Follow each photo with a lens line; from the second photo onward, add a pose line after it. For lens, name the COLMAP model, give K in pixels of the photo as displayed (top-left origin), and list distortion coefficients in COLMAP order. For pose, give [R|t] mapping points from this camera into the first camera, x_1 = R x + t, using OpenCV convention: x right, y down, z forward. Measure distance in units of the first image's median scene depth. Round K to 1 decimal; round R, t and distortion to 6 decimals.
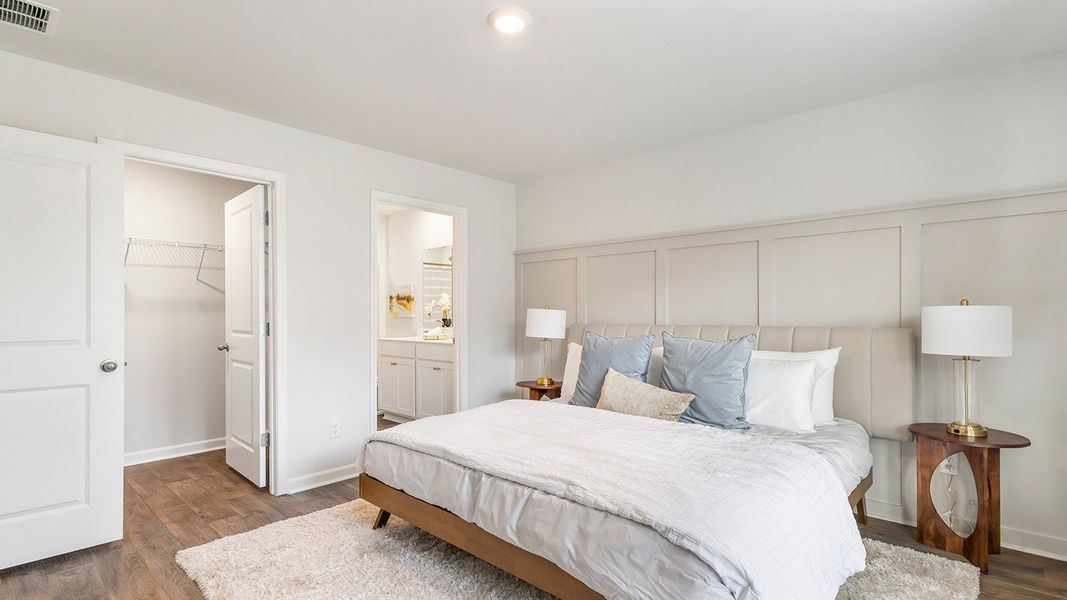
lens RADIAL K [[498.2, 0, 534.0], [0, 498.2, 304.9], [0, 0, 1]] dist [0.004011, 0.000173]
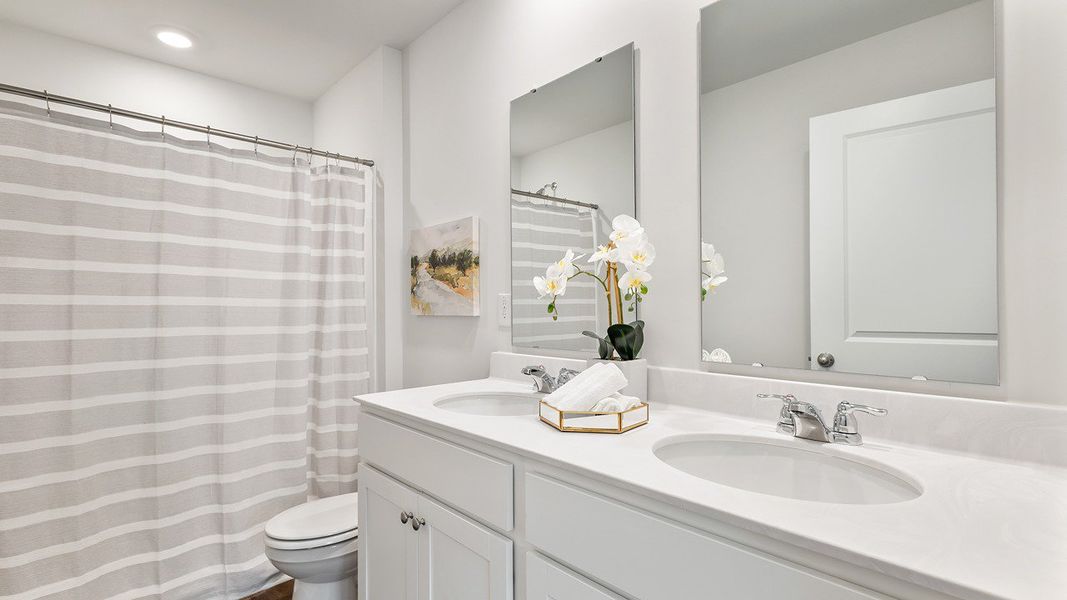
lens RADIAL K [[498.2, 0, 534.0], [0, 498.2, 304.9], [0, 0, 1]] dist [0.004011, 0.000173]
pose [[0.996629, -0.000580, -0.082038, -0.177784], [0.001392, 0.999951, 0.009849, 0.013889], [0.082029, -0.009930, 0.996581, 0.672828]]
